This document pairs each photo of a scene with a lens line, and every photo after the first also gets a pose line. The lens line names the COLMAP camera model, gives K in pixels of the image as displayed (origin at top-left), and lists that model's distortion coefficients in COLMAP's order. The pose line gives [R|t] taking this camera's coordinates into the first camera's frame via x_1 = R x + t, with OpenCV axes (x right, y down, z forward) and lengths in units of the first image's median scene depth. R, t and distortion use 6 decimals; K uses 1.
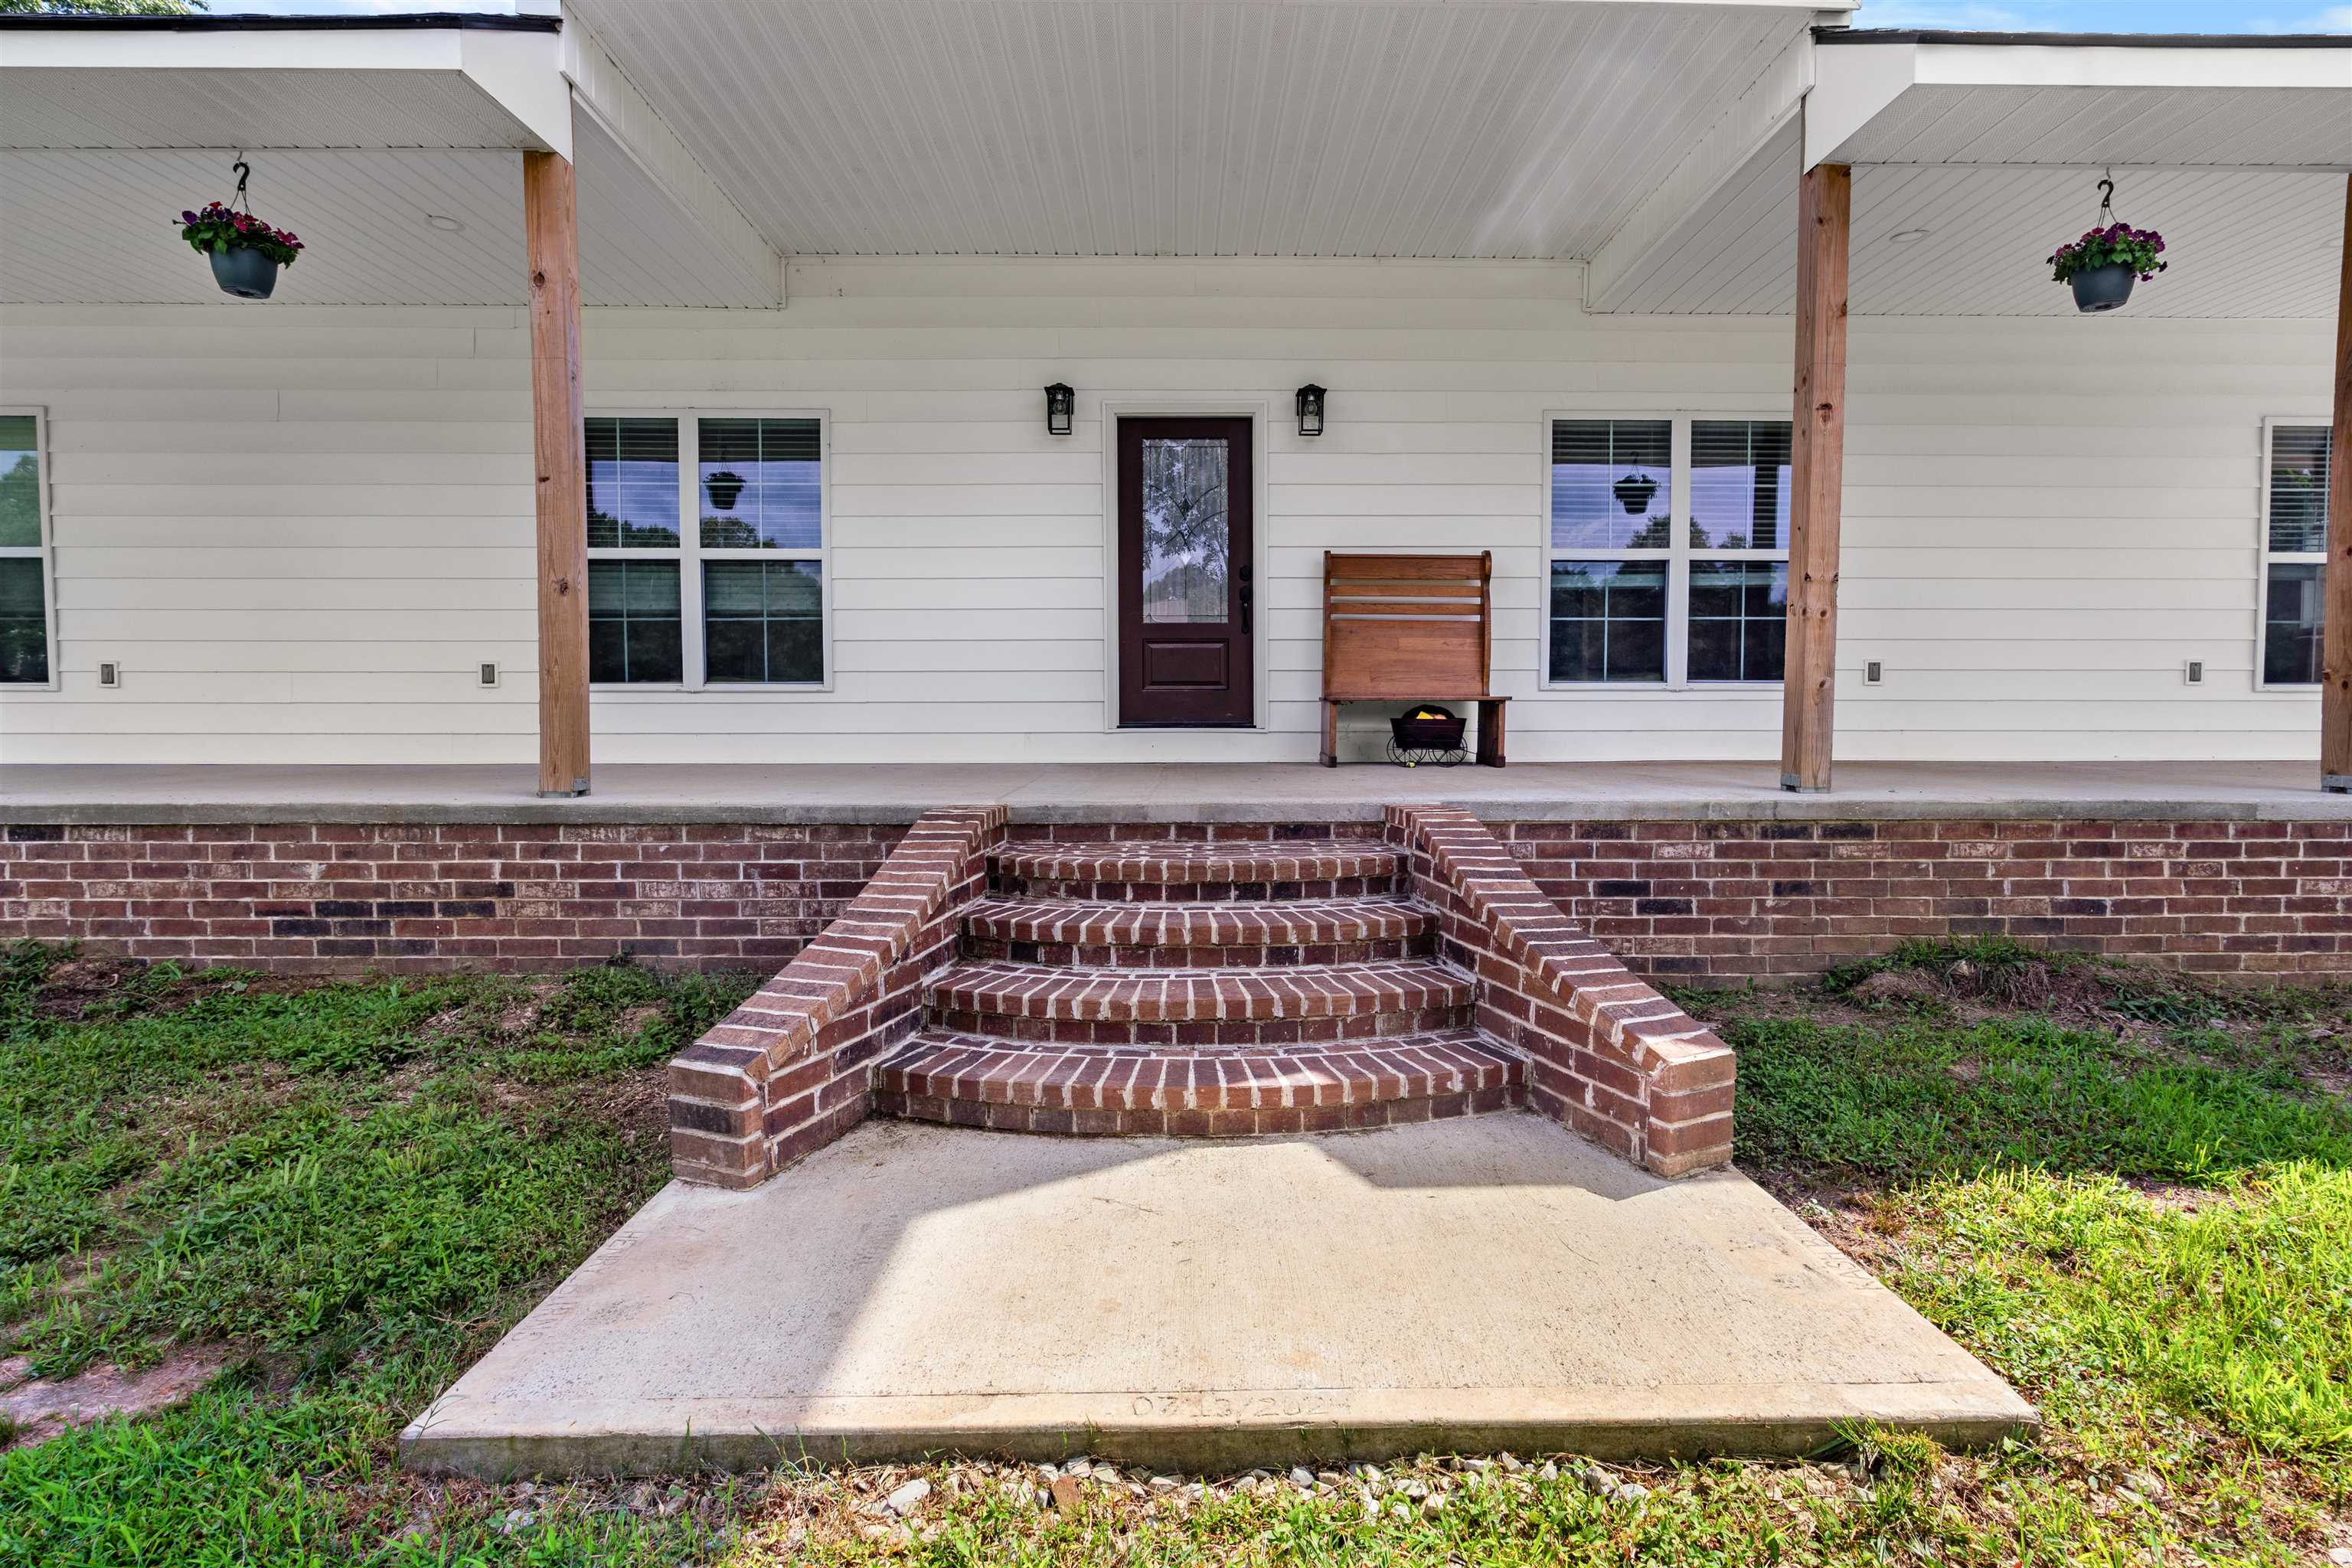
lens RADIAL K [[1105.8, 0, 1165.1], [0, 1105.8, 772.1], [0, 0, 1]] dist [-0.012826, 0.003454]
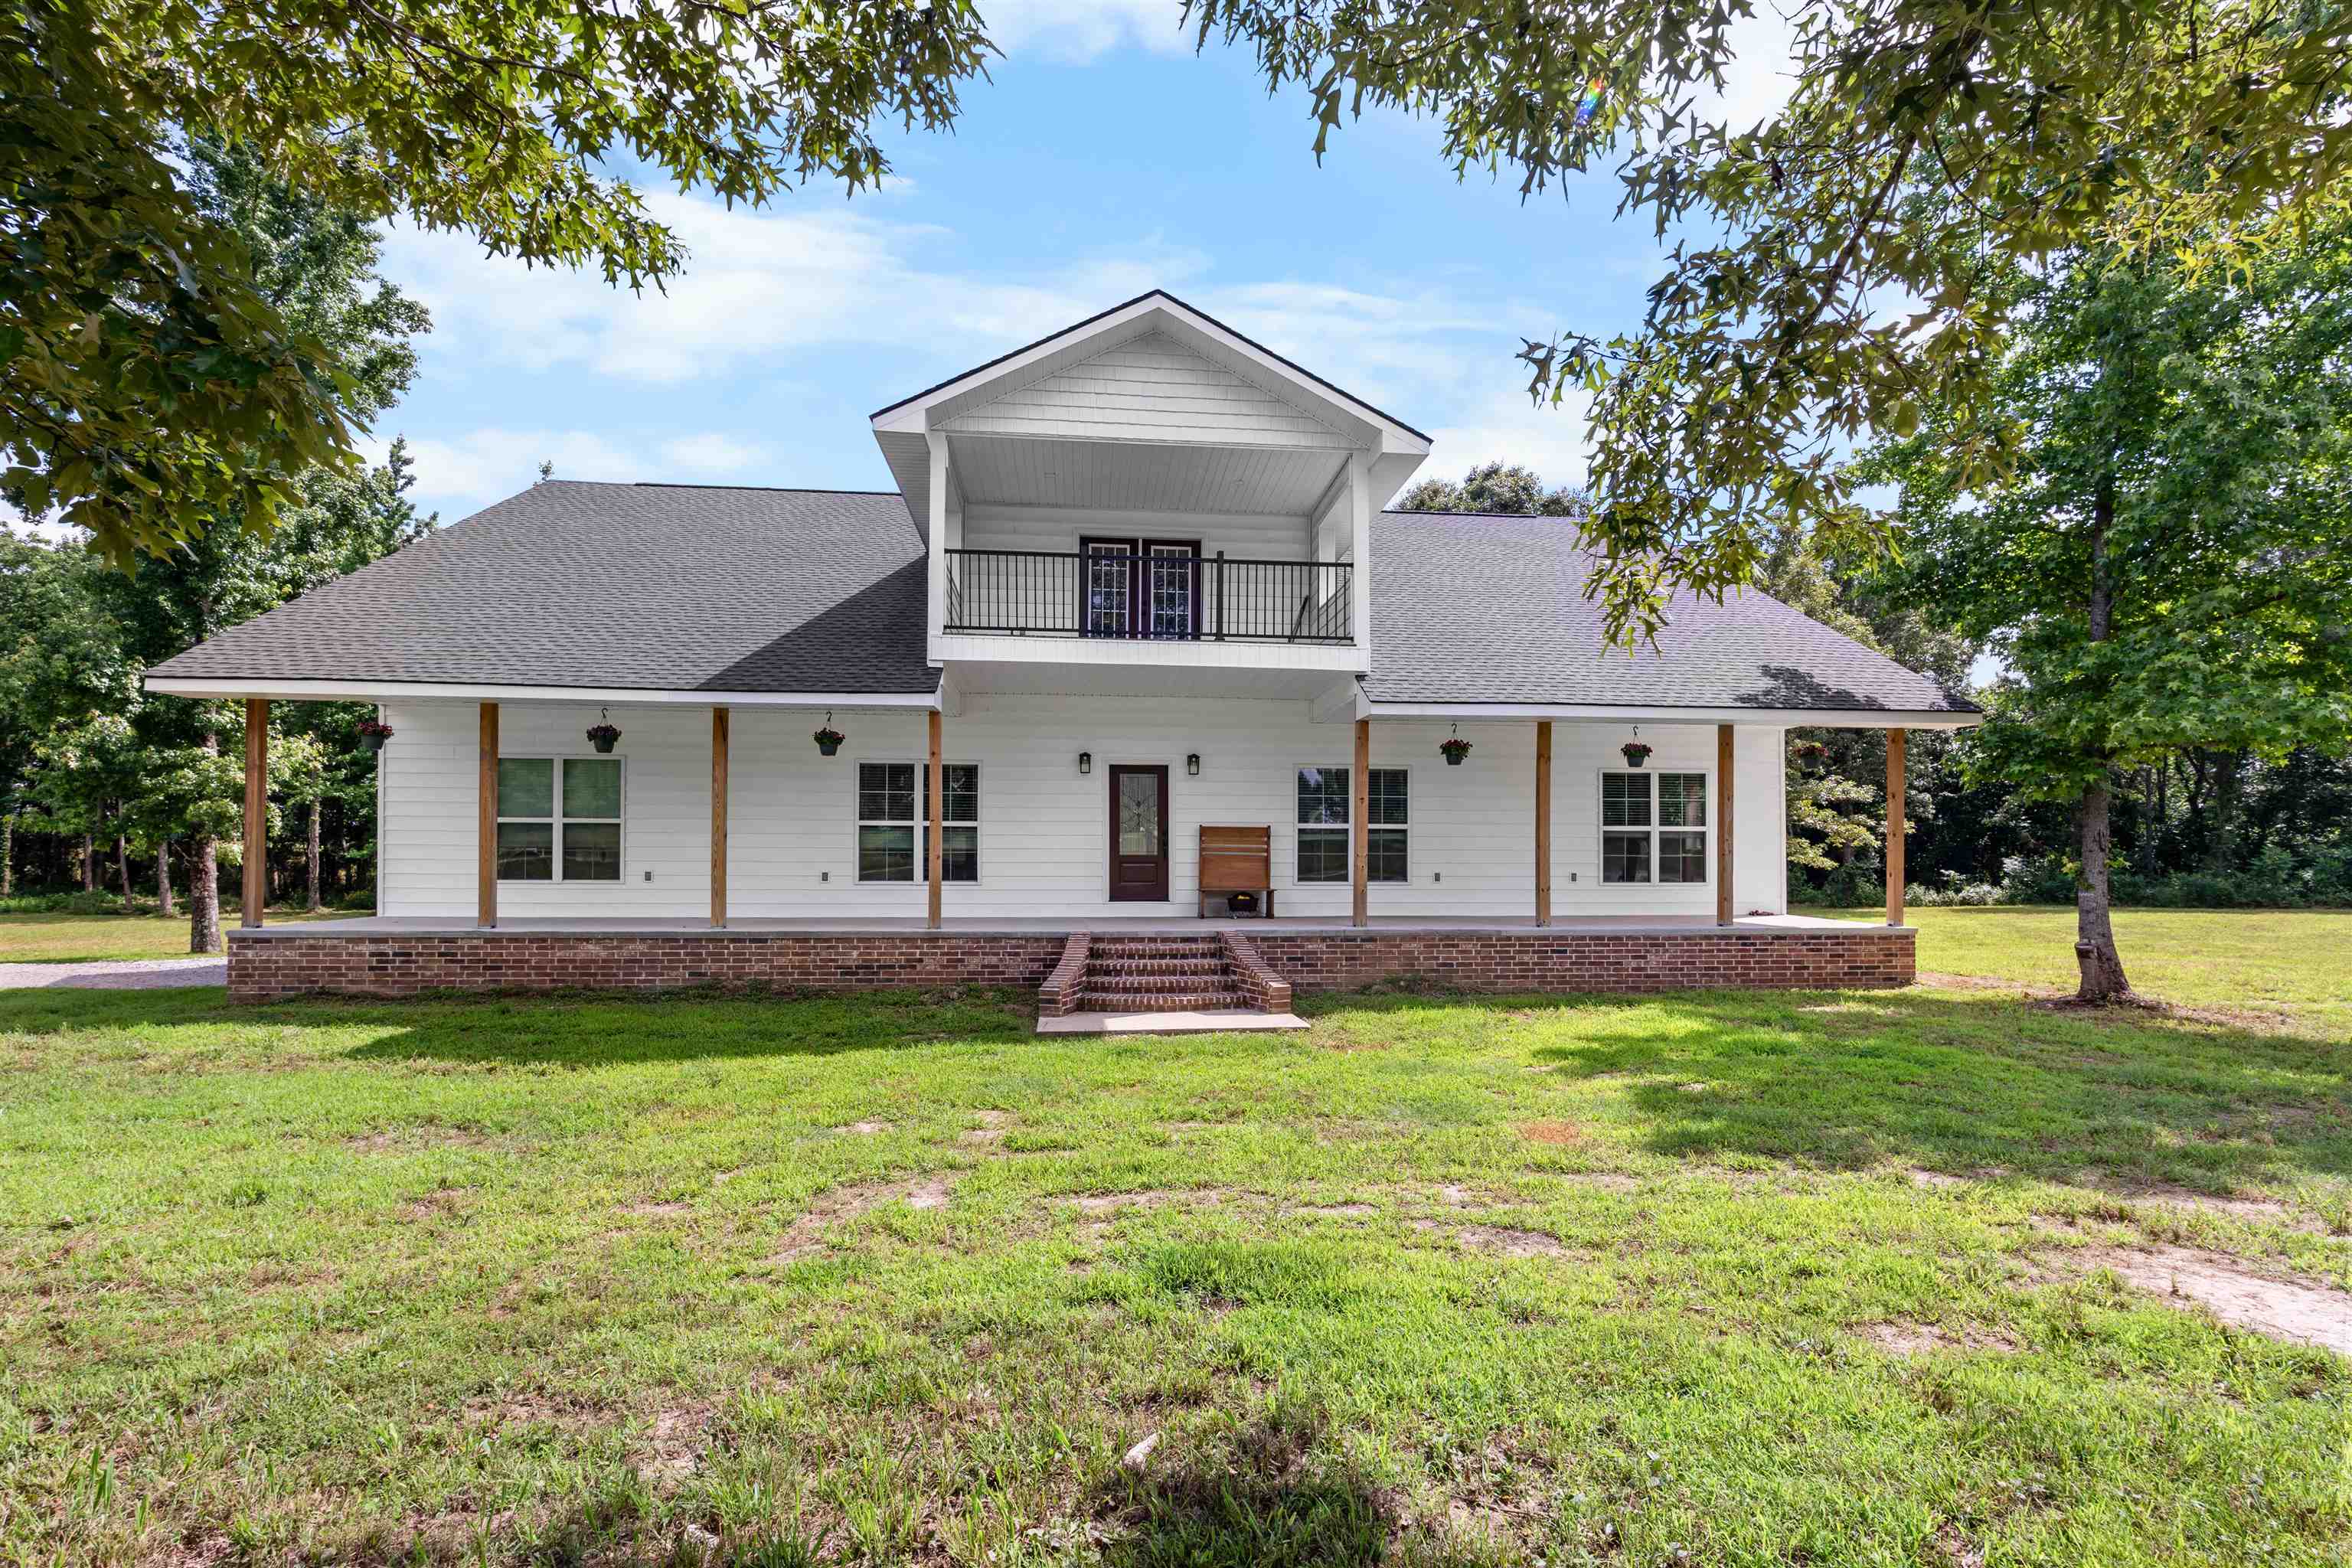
lens RADIAL K [[1105.8, 0, 1152.3], [0, 1105.8, 874.5], [0, 0, 1]] dist [-0.012826, 0.003454]
pose [[0.996322, 0.002826, 0.085641, -0.231230], [0.001166, 0.998916, -0.046532, 0.015485], [-0.085680, 0.046460, 0.995239, -1.964191]]
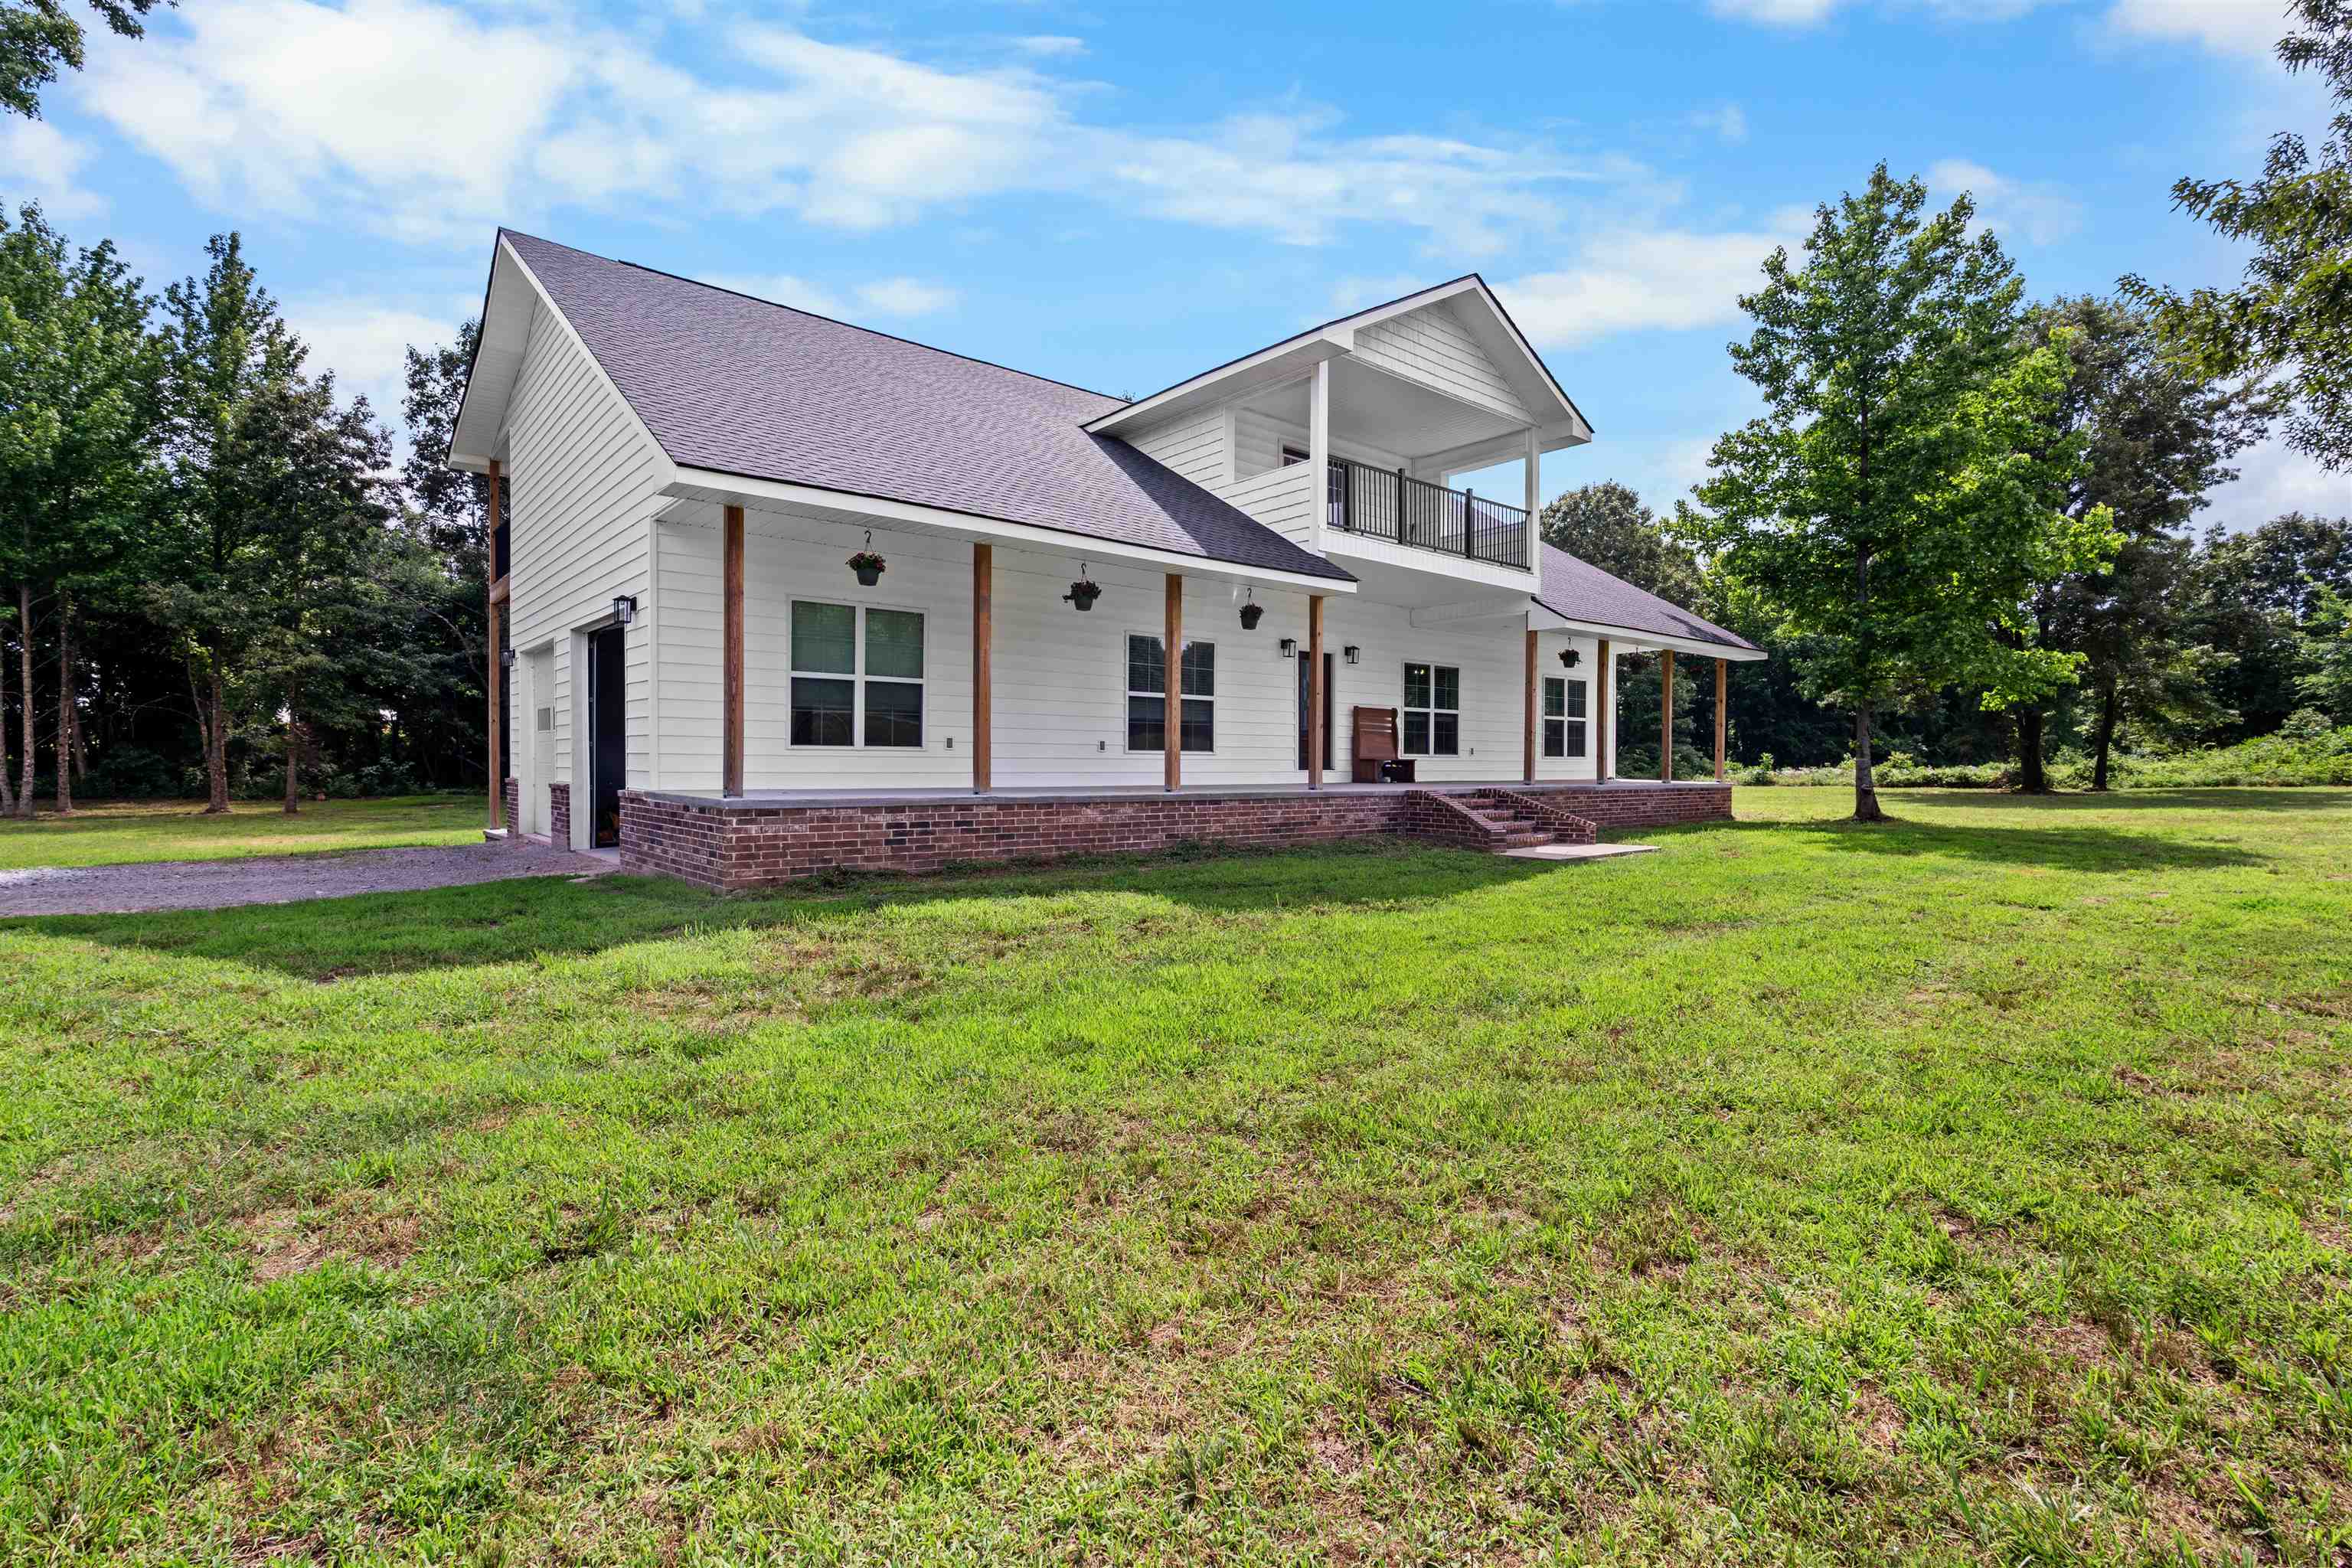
lens RADIAL K [[1105.8, 0, 1182.6], [0, 1105.8, 777.4], [0, 0, 1]] dist [-0.012826, 0.003454]
pose [[0.766068, -0.004441, 0.642745, -2.973525], [0.032861, 0.998939, -0.032265, 0.078930], [-0.641919, 0.045838, 0.765401, -1.249472]]
